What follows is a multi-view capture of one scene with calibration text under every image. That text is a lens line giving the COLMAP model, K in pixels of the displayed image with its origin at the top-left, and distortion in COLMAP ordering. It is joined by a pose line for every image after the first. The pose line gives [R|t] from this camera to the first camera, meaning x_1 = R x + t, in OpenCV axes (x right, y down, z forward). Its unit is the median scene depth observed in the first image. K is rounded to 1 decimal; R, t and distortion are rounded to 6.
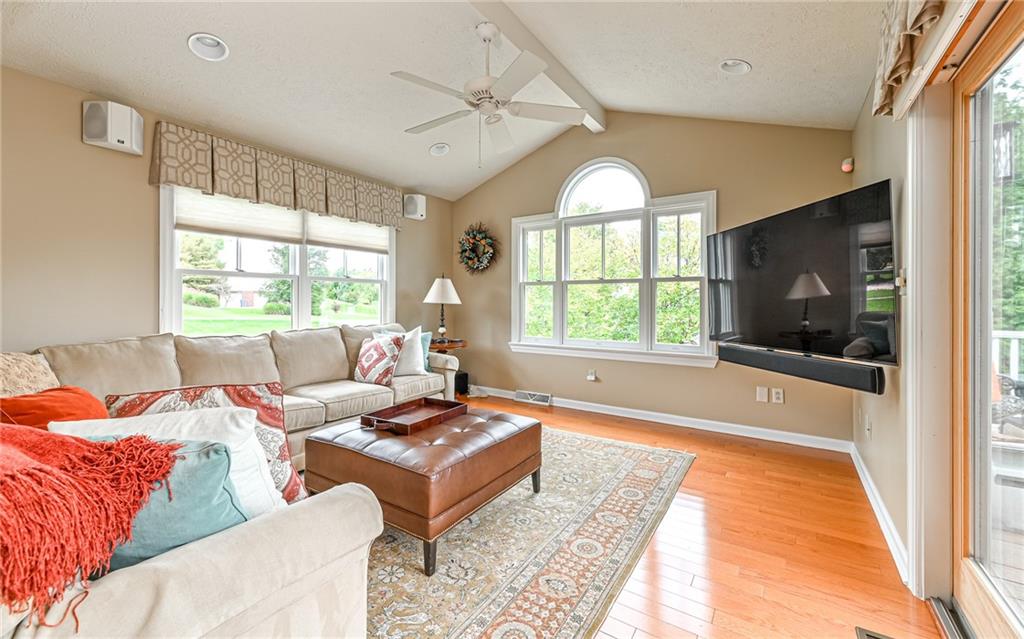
lens RADIAL K [[408.3, 0, 513.6], [0, 408.3, 300.0], [0, 0, 1]] dist [0.002596, 0.000168]
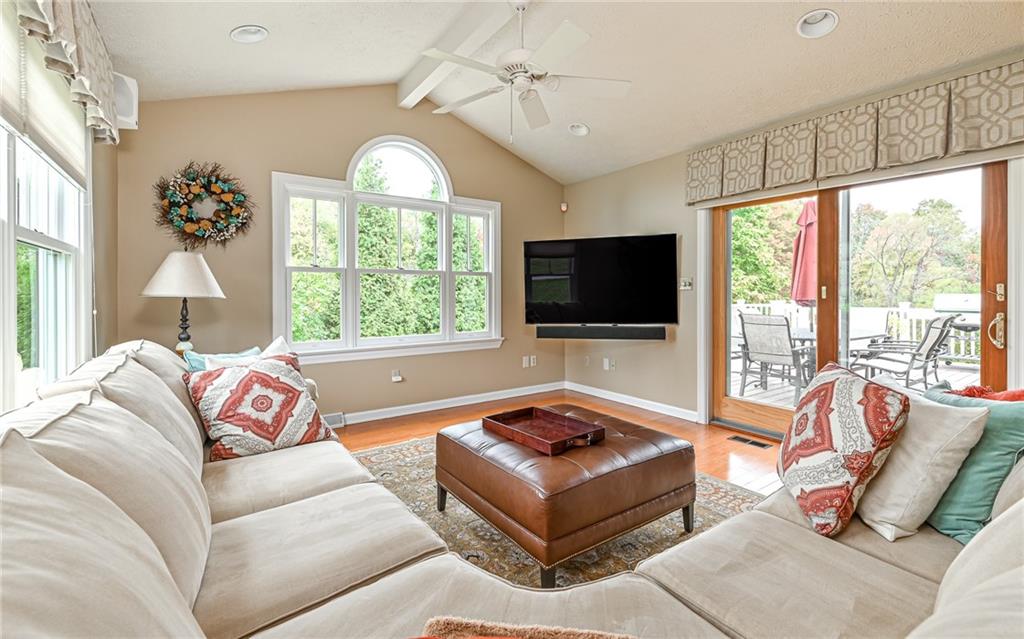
lens RADIAL K [[443.8, 0, 508.9], [0, 443.8, 297.0], [0, 0, 1]] dist [0.000194, -0.000078]
pose [[0.363515, -0.007446, 0.931559, -0.629087], [0.000460, 0.999969, 0.007813, 0.003784], [-0.931588, -0.002412, 0.363507, 0.419483]]
